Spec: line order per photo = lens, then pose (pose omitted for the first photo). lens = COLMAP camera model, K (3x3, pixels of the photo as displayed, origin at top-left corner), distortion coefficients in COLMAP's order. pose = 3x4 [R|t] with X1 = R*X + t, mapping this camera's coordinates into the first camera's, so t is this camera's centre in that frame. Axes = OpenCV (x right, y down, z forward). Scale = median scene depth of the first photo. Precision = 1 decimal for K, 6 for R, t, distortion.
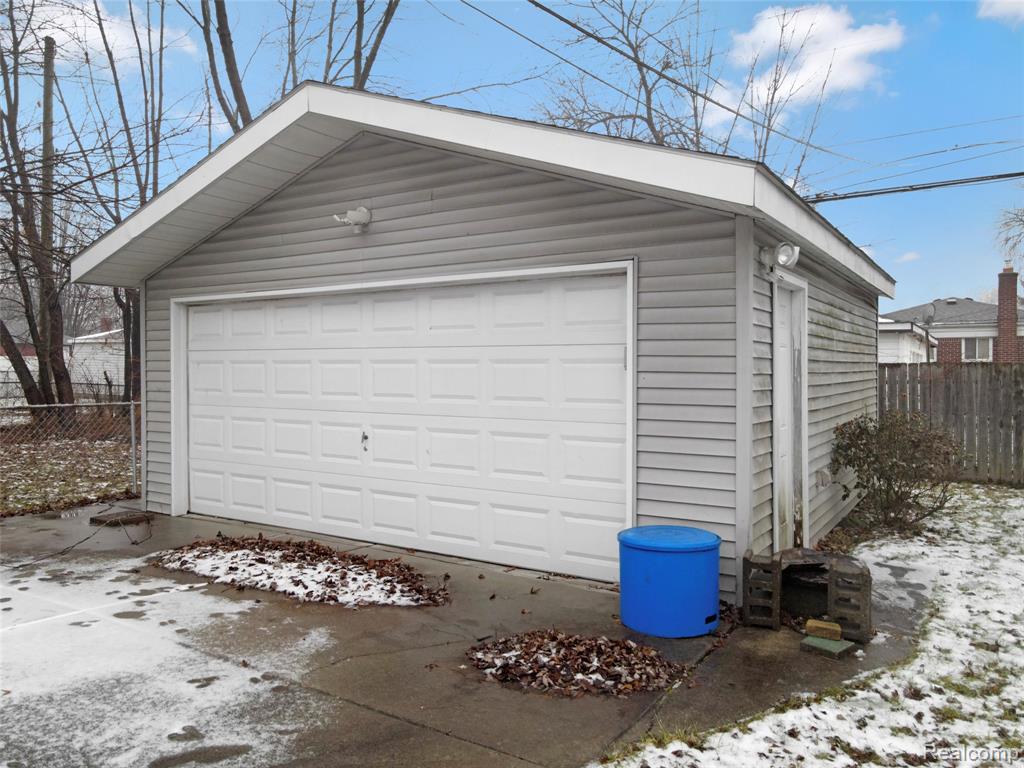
lens RADIAL K [[768.4, 0, 512.3], [0, 768.4, 379.2], [0, 0, 1]] dist [0.001903, 0.000572]
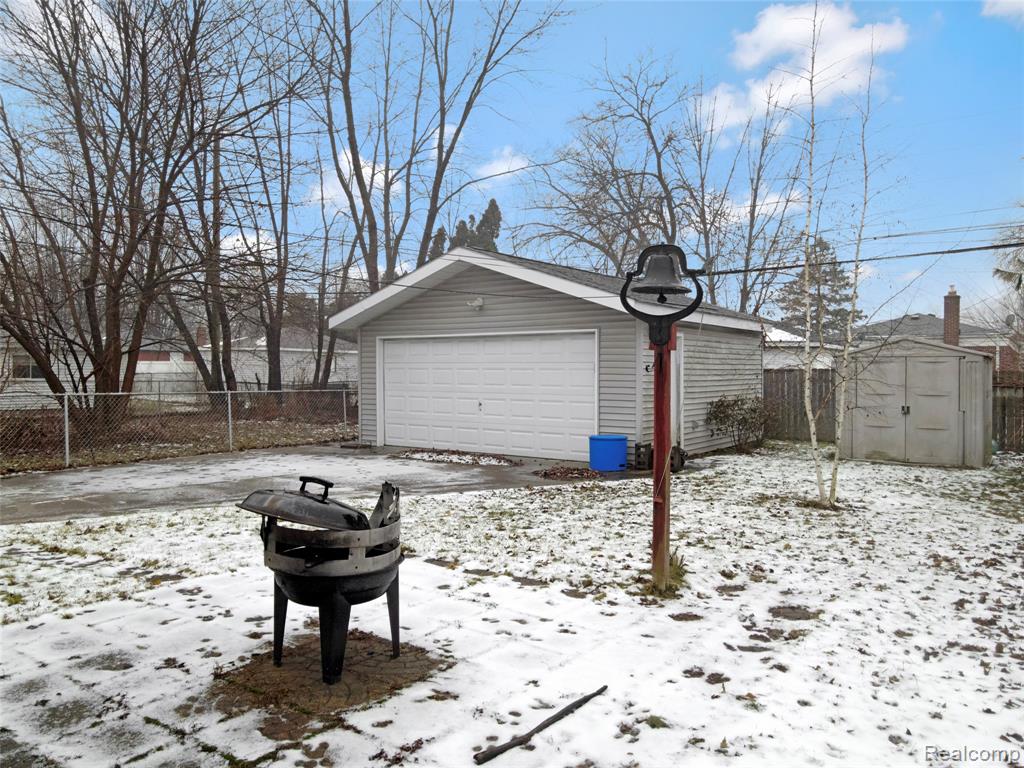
lens RADIAL K [[768.4, 0, 513.9], [0, 768.4, 383.2], [0, 0, 1]] dist [0.001903, 0.000572]
pose [[0.998730, 0.002287, -0.050321, 0.006818], [-0.002215, 0.999996, 0.001490, 0.008918], [0.050324, -0.001377, 0.998732, -0.752367]]
